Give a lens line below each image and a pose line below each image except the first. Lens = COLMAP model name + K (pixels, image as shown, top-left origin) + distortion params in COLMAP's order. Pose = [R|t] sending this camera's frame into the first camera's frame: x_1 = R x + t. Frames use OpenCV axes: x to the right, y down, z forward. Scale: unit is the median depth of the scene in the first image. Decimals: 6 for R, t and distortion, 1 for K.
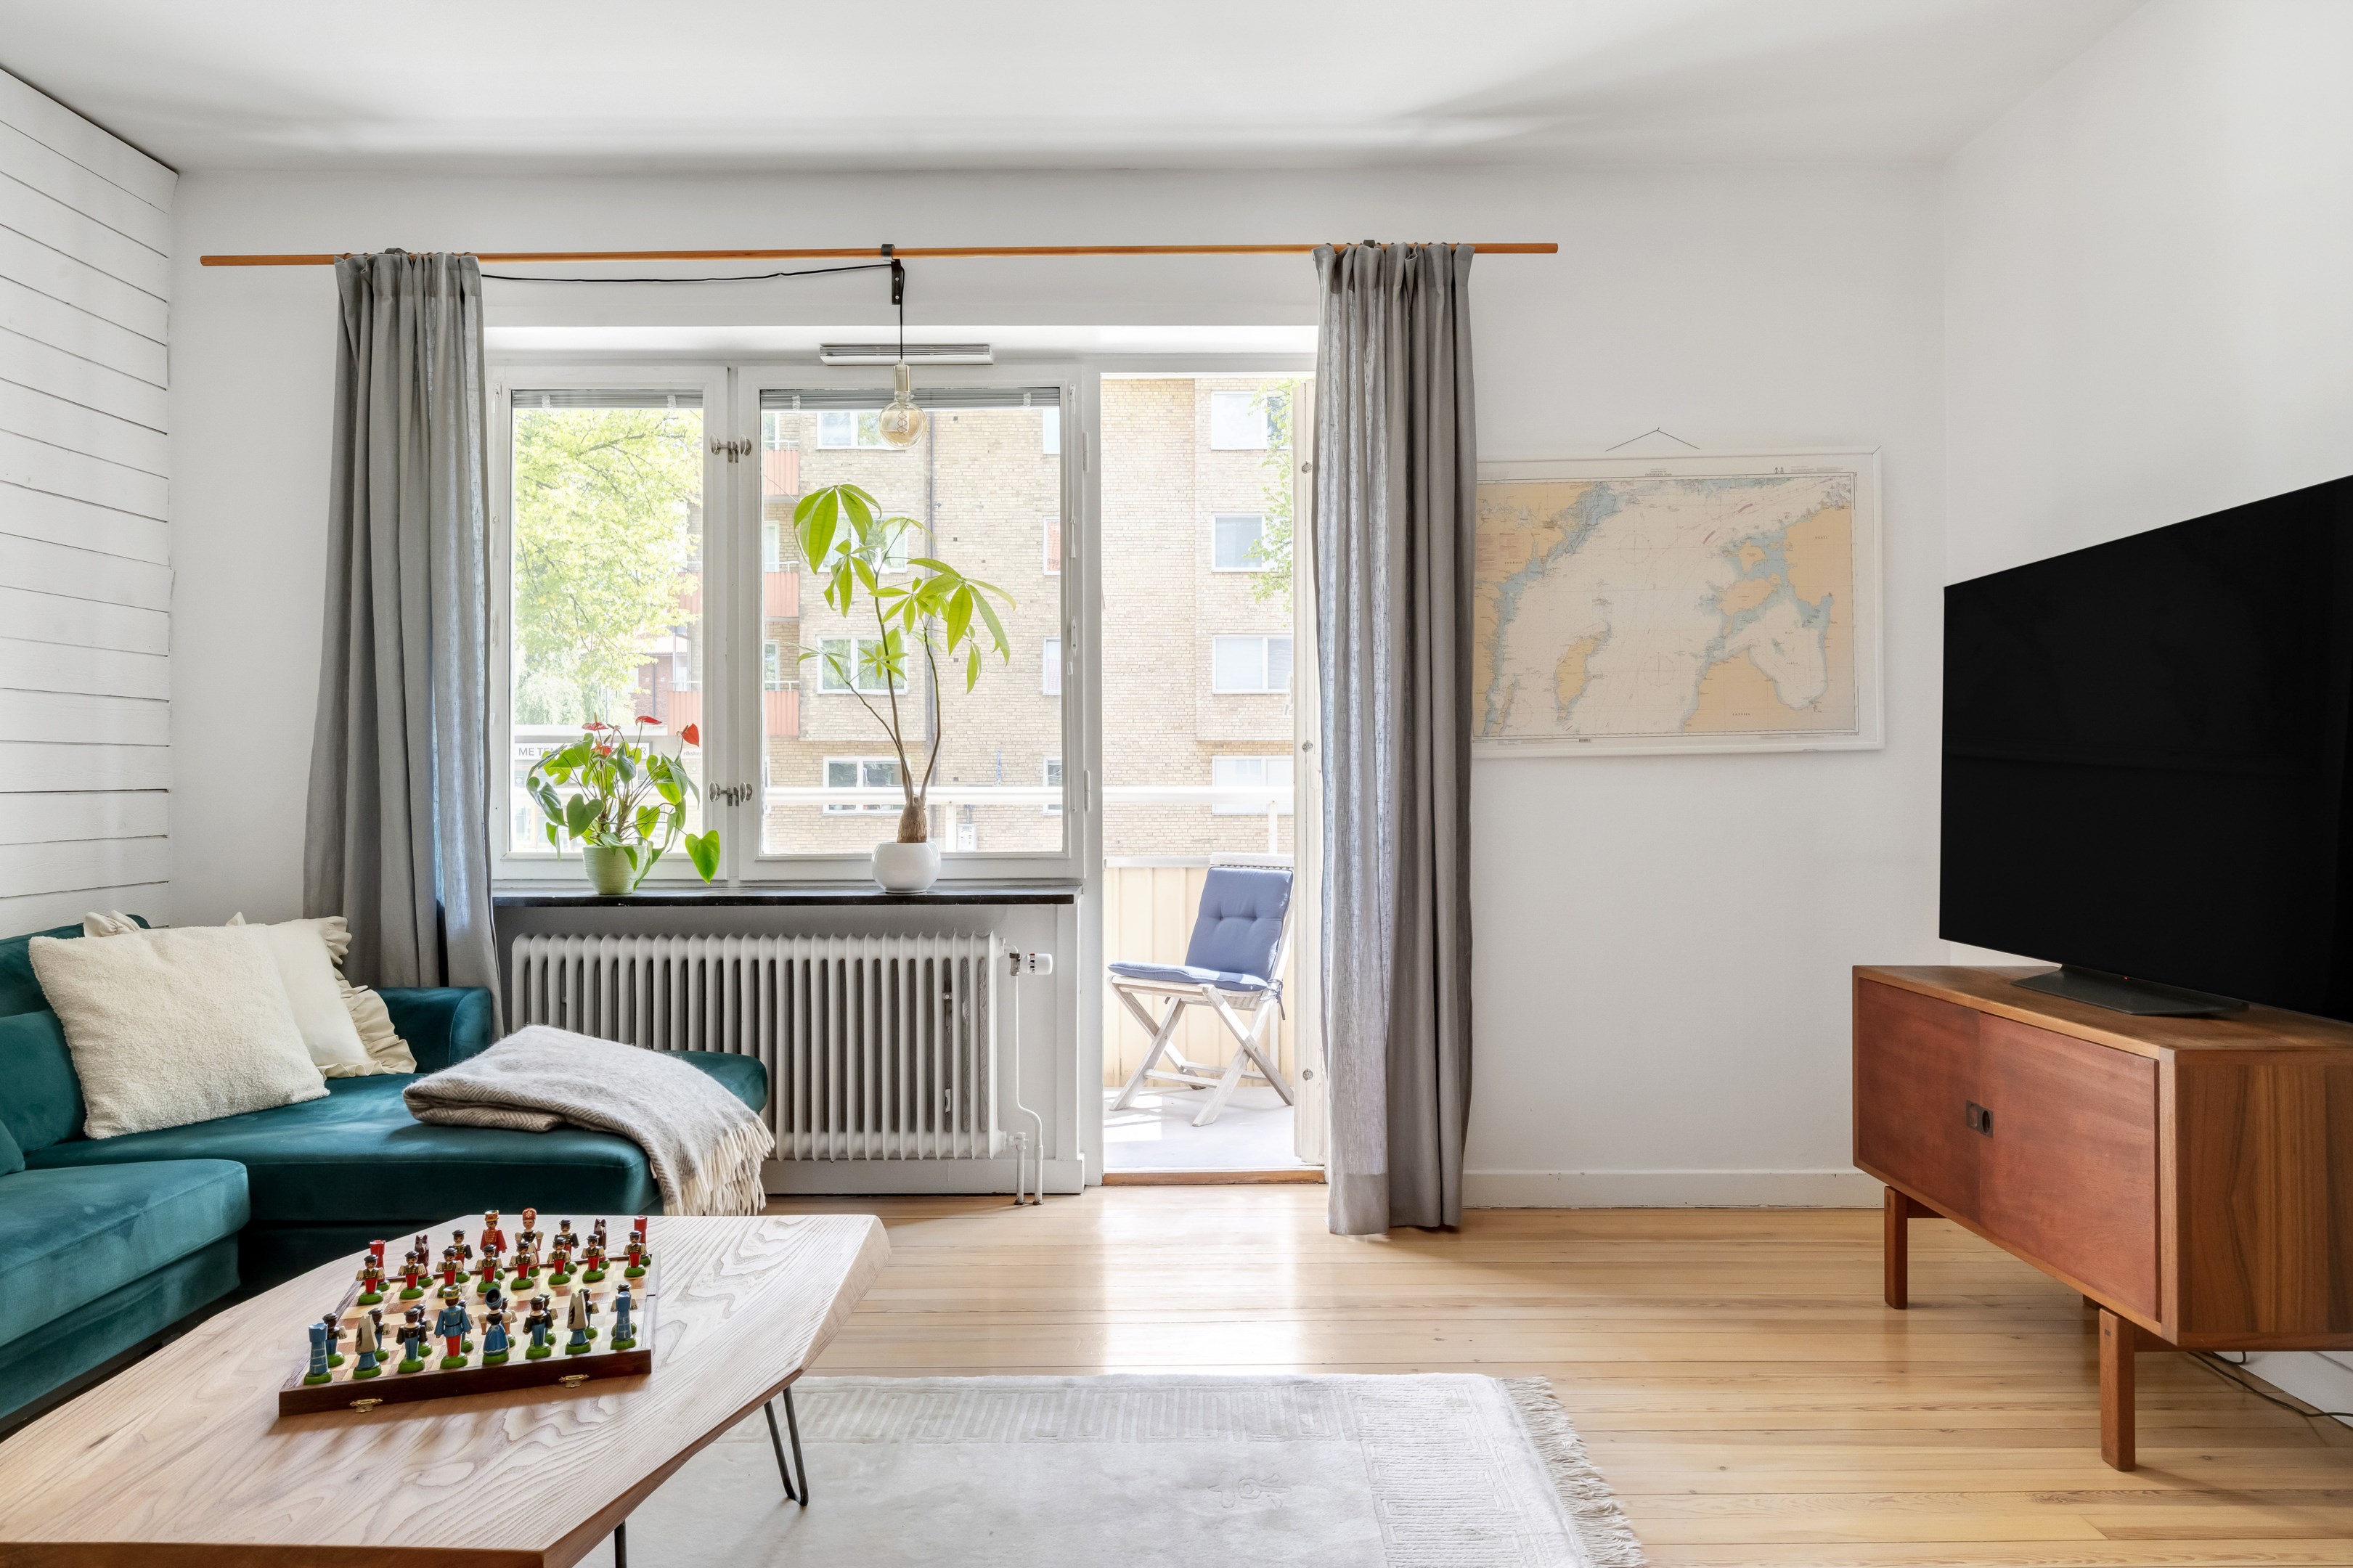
lens RADIAL K [[1531.9, 0, 1167.4], [0, 1531.9, 775.7], [0, 0, 1]] dist [-0.001365, -0.001275]
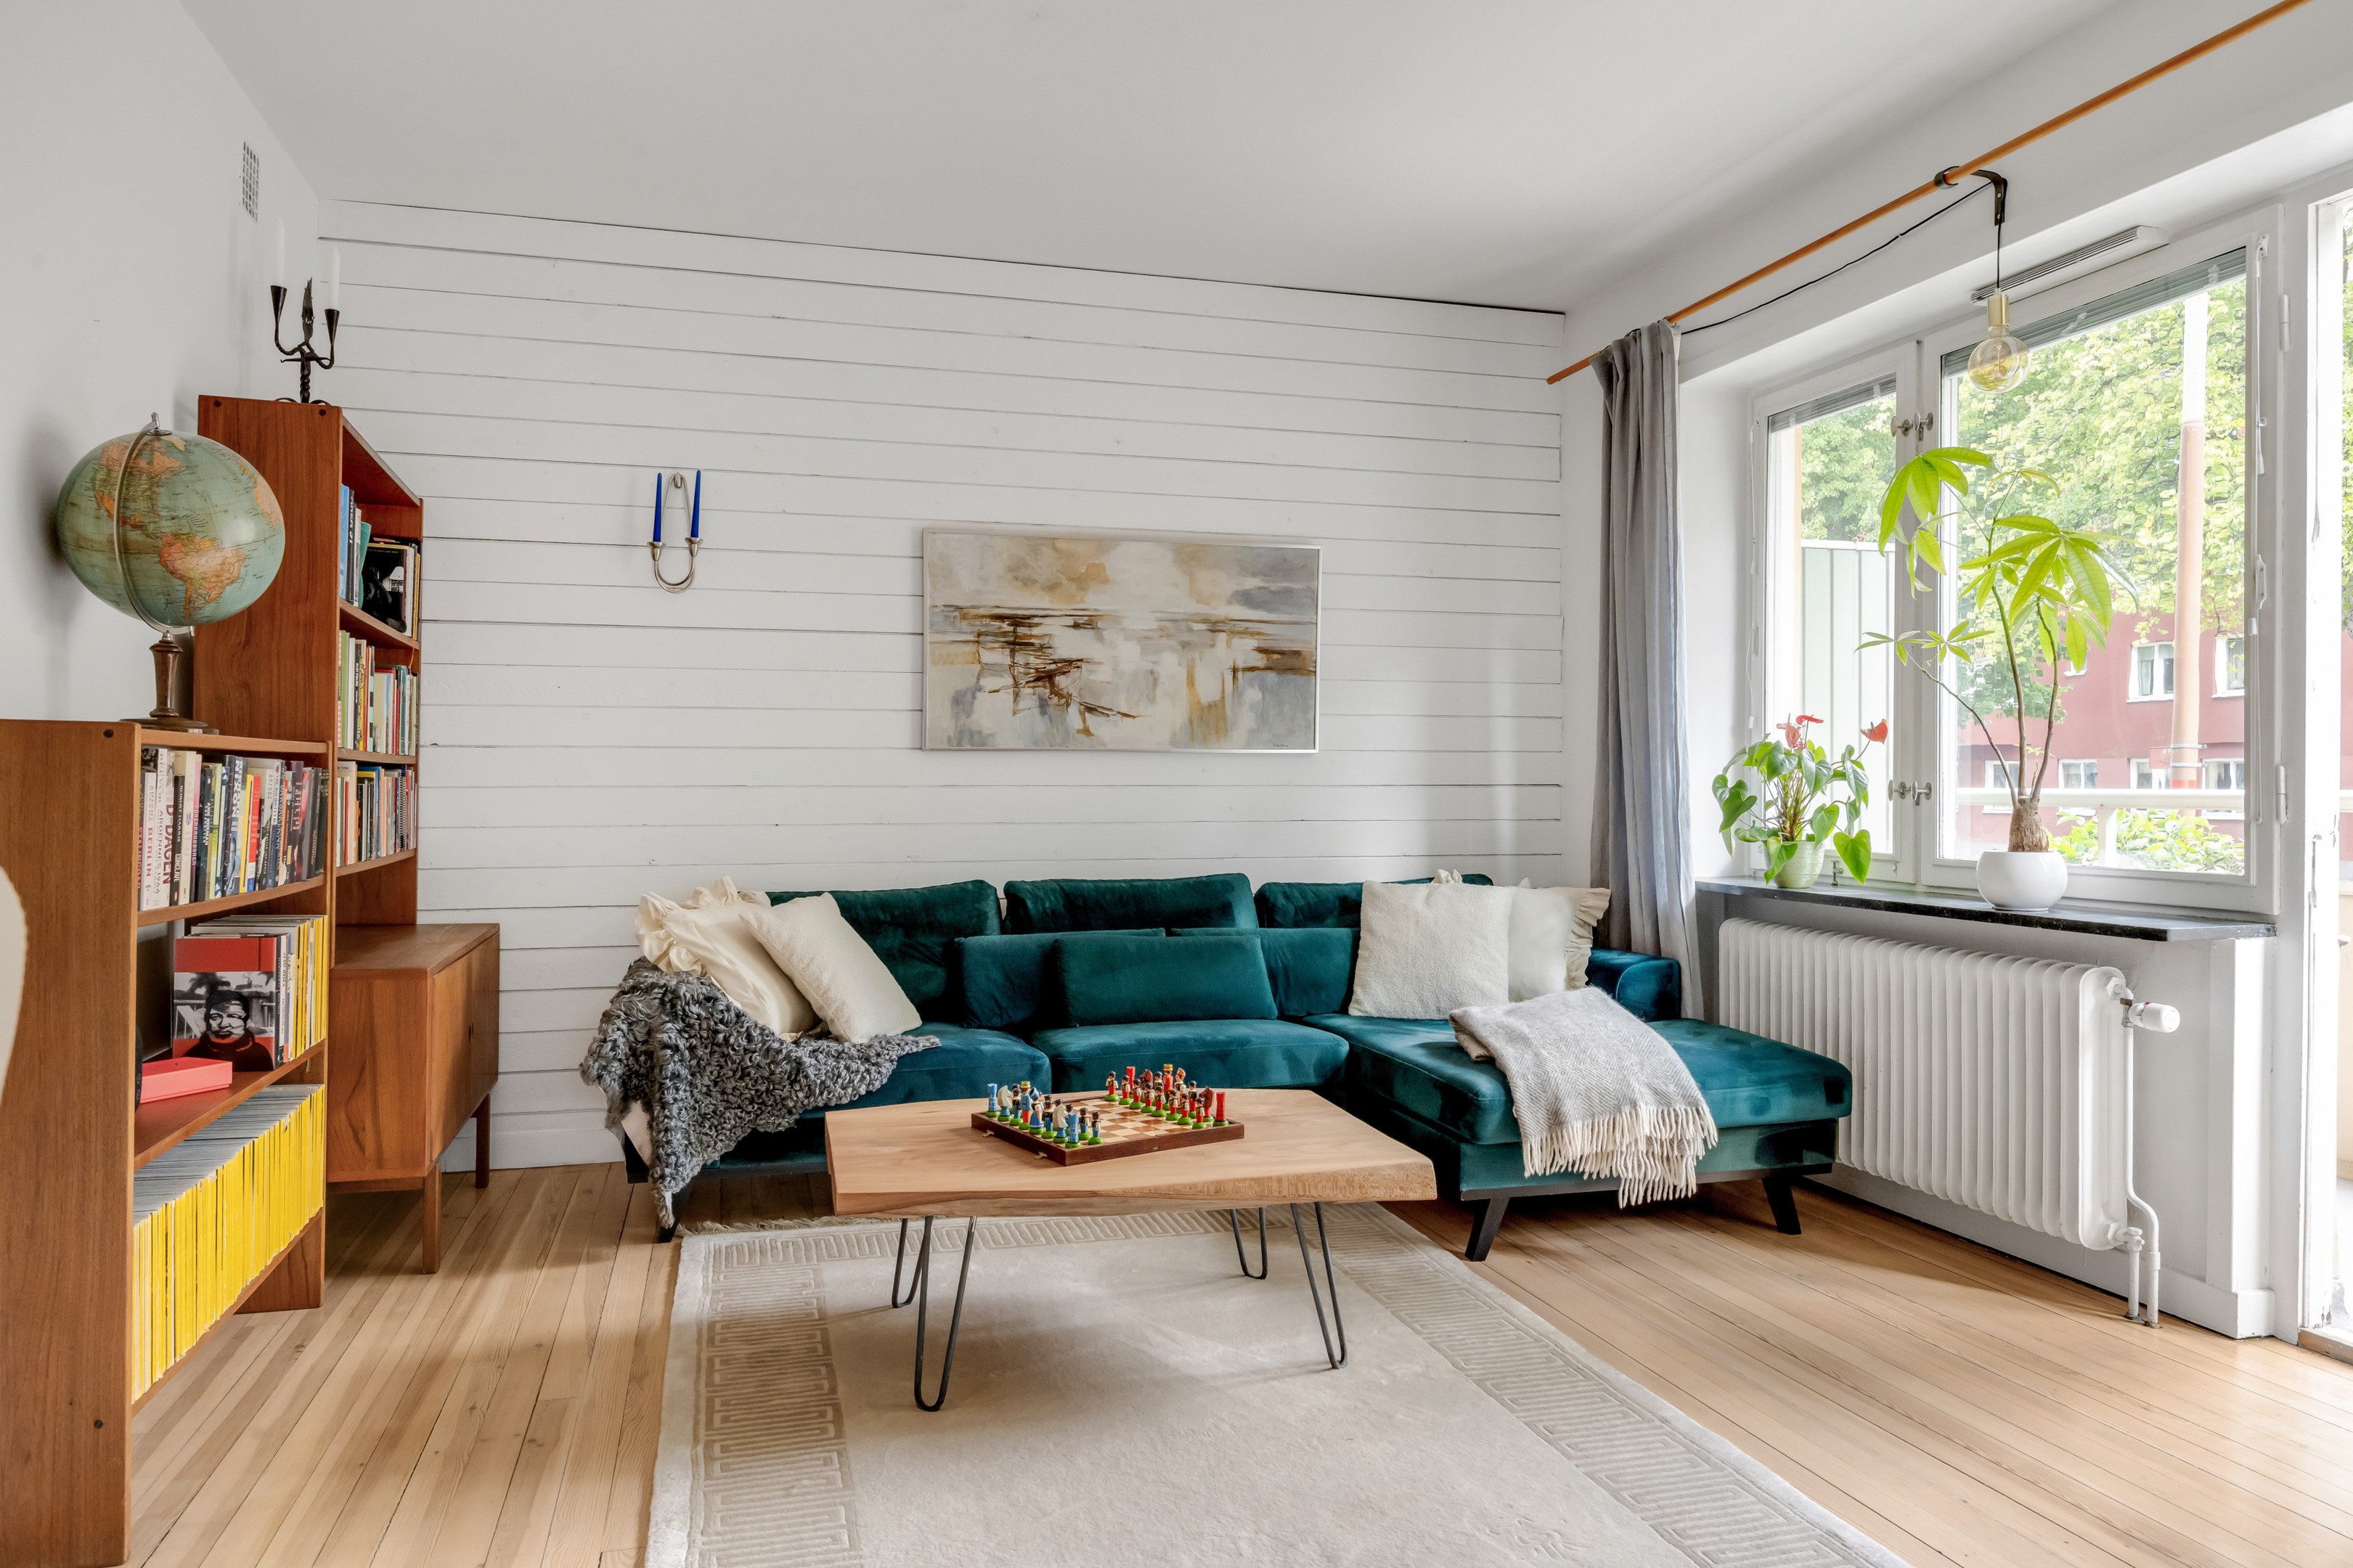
lens RADIAL K [[1531.9, 0, 1179.4], [0, 1531.9, 791.7], [0, 0, 1]] dist [-0.001365, -0.001275]
pose [[0.278259, 0.008874, -0.960465, 0.519961], [-0.000565, 0.999959, 0.009075, 0.003106], [0.960506, -0.001982, 0.278252, 0.313813]]
